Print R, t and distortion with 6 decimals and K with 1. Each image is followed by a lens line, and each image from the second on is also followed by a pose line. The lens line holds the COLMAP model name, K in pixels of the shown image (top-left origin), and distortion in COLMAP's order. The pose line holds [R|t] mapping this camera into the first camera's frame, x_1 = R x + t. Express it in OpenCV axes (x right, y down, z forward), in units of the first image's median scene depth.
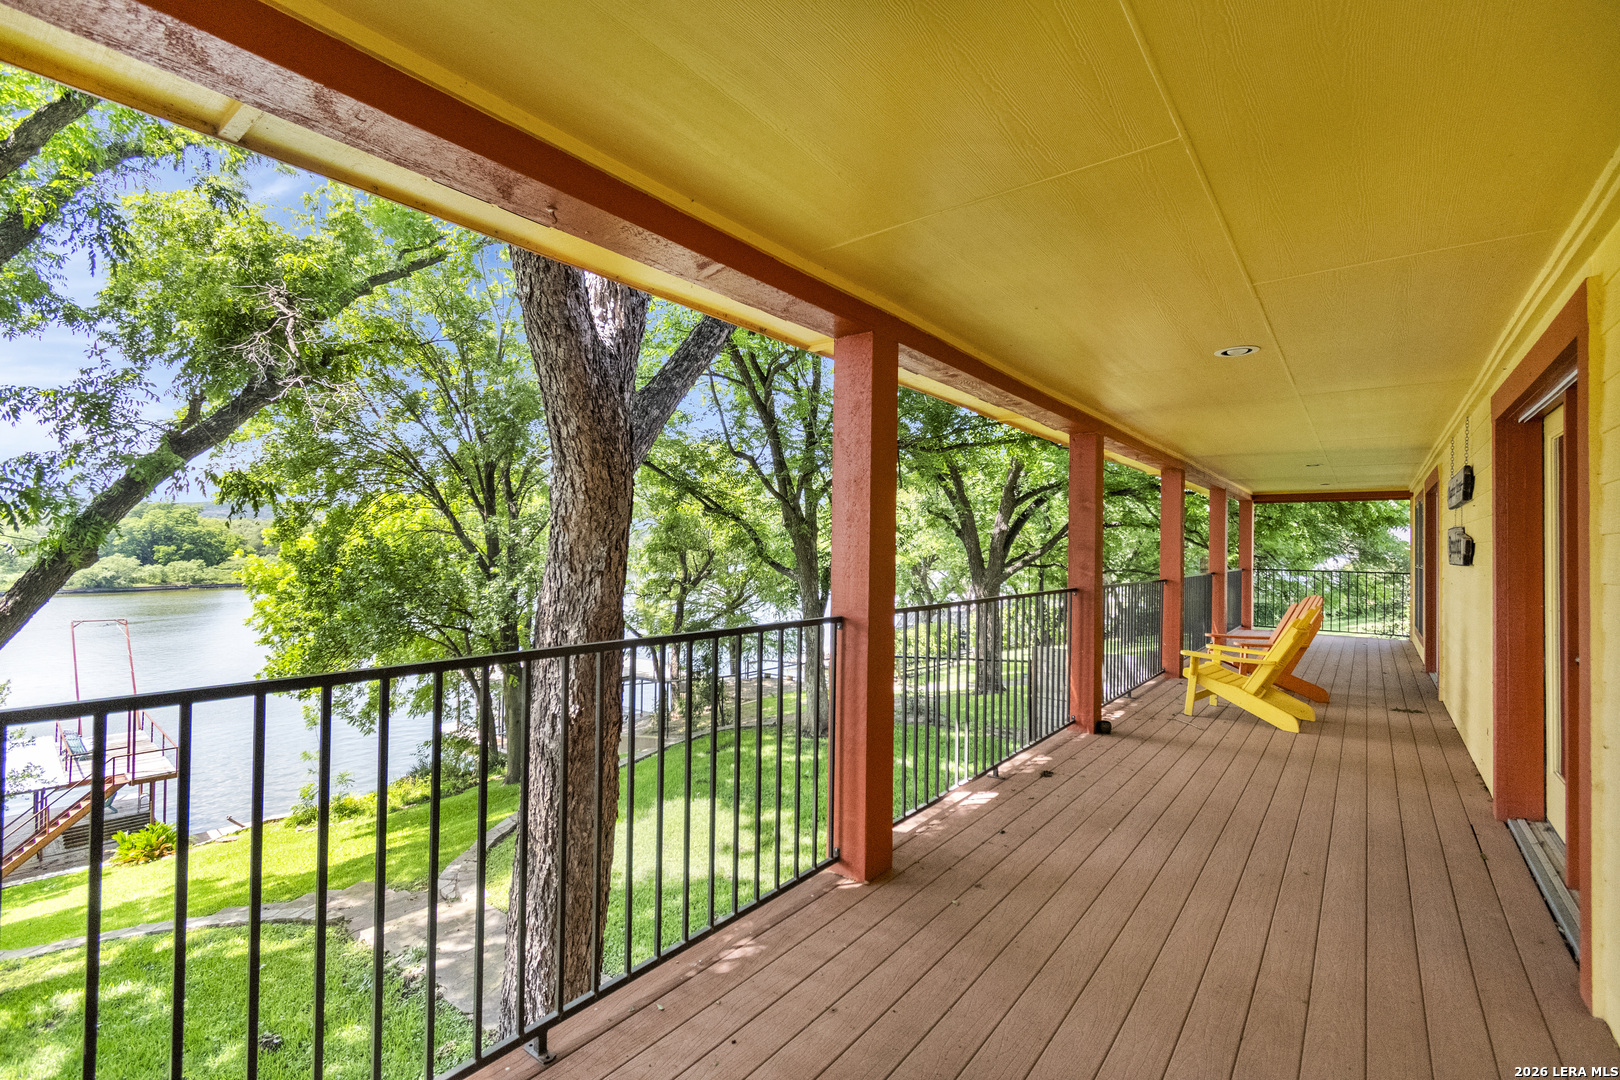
lens RADIAL K [[718.2, 0, 811.0], [0, 718.2, 538.7], [0, 0, 1]] dist [0.008134, -0.002995]
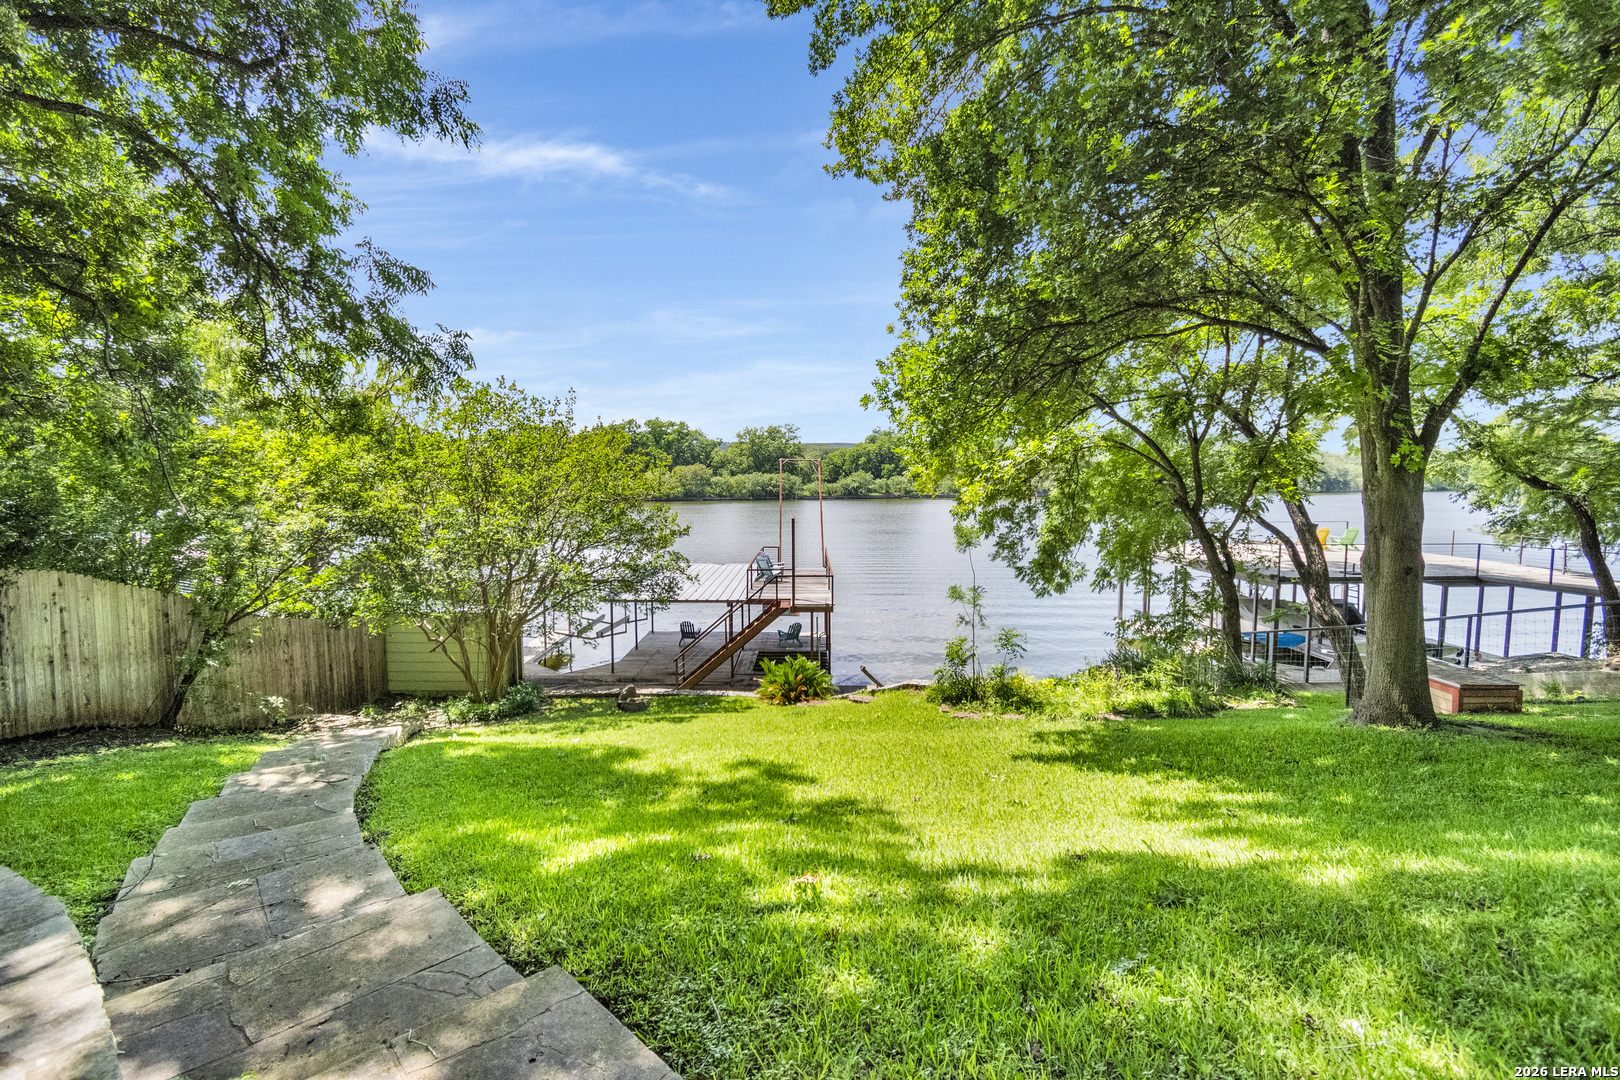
lens RADIAL K [[718.2, 0, 801.3], [0, 718.2, 535.3], [0, 0, 1]] dist [0.008134, -0.002995]
pose [[0.653686, 0.056020, -0.754690, -0.402860], [0.014798, 0.996120, 0.086758, 0.239094], [0.756621, -0.067880, 0.650320, 0.619881]]
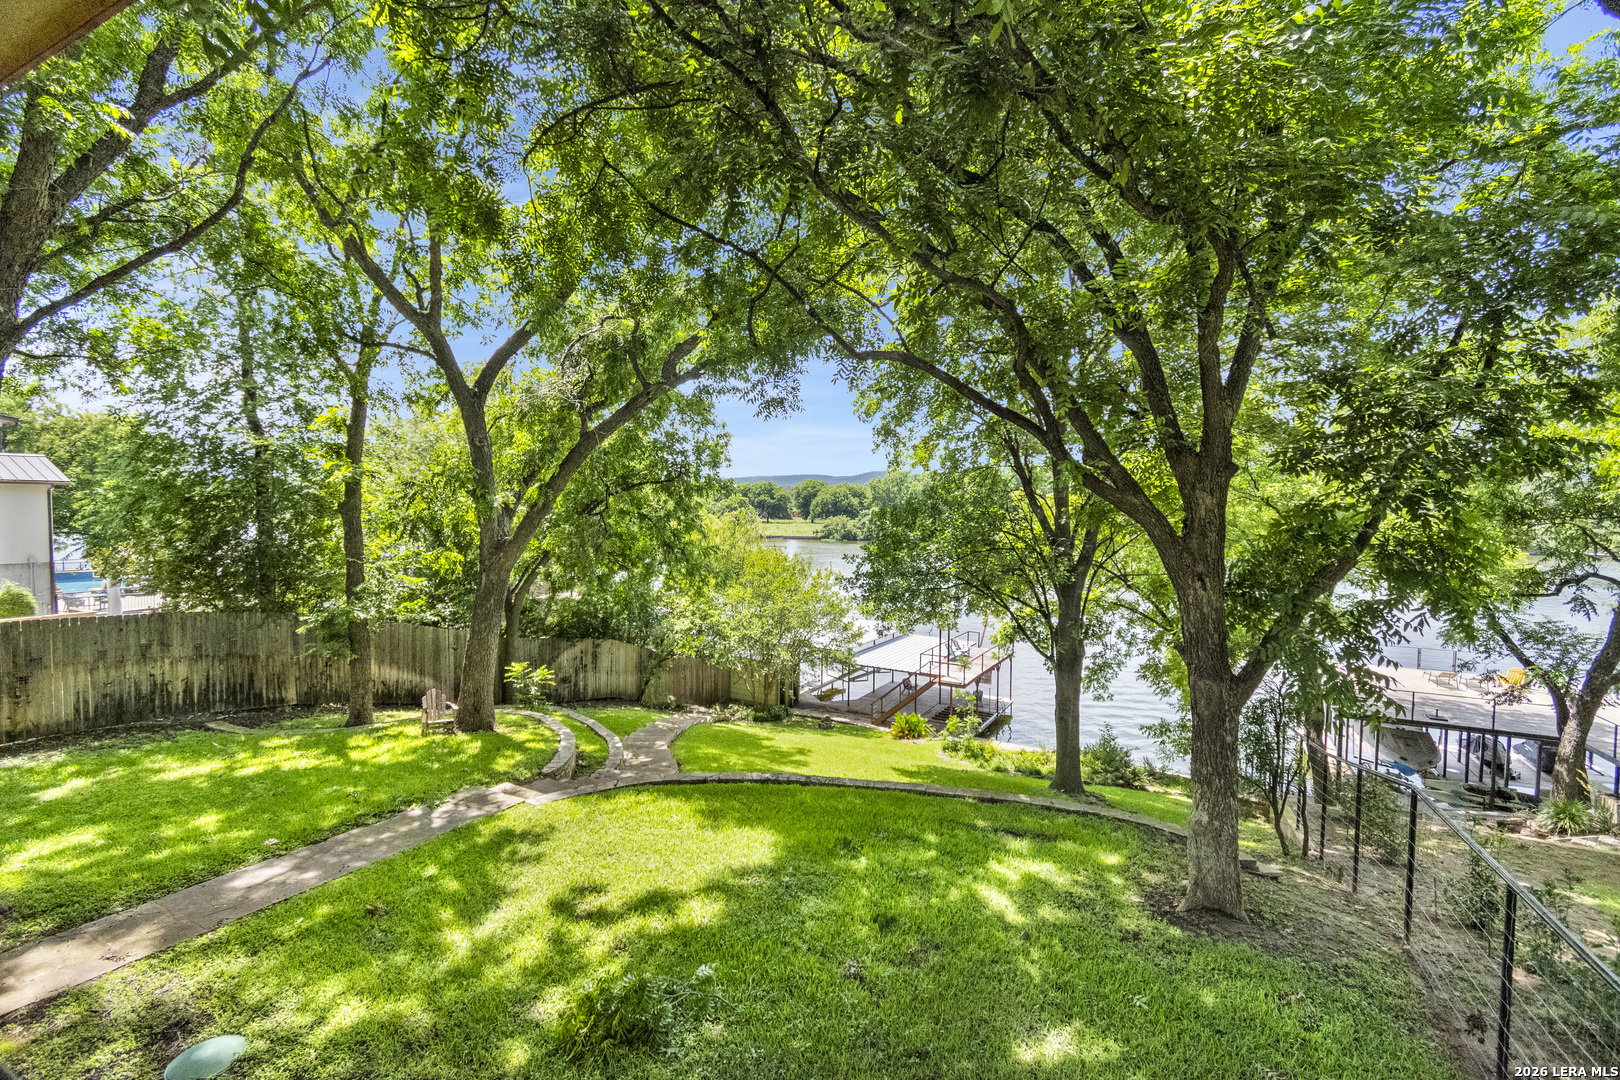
lens RADIAL K [[718.2, 0, 807.8], [0, 718.2, 543.0], [0, 0, 1]] dist [0.008134, -0.002995]
pose [[0.191205, 0.054066, -0.980060, 0.417806], [-0.001730, 0.998499, 0.054745, 0.004562], [0.981549, -0.008772, 0.191011, 0.667932]]
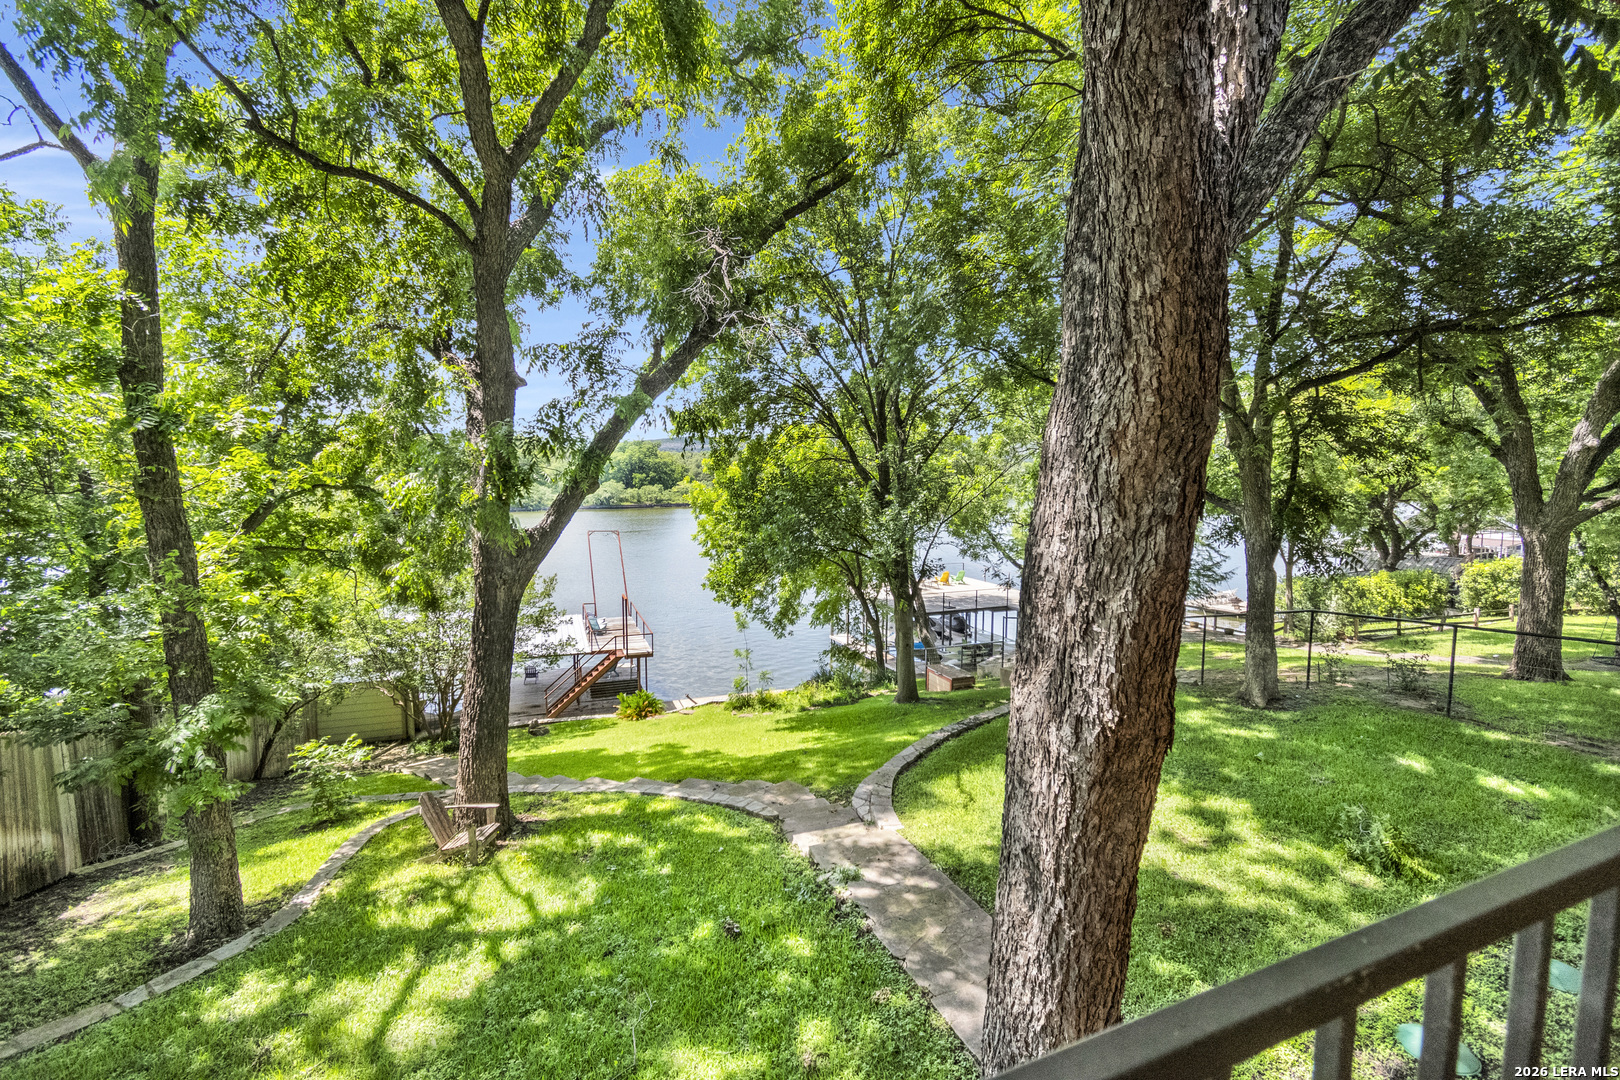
lens RADIAL K [[718.2, 0, 805.4], [0, 718.2, 544.7], [0, 0, 1]] dist [0.008134, -0.002995]
pose [[0.875978, 0.044221, -0.480319, -0.059055], [0.009092, 0.994098, 0.108103, -0.000387], [0.482265, -0.099063, 0.870406, 0.062329]]
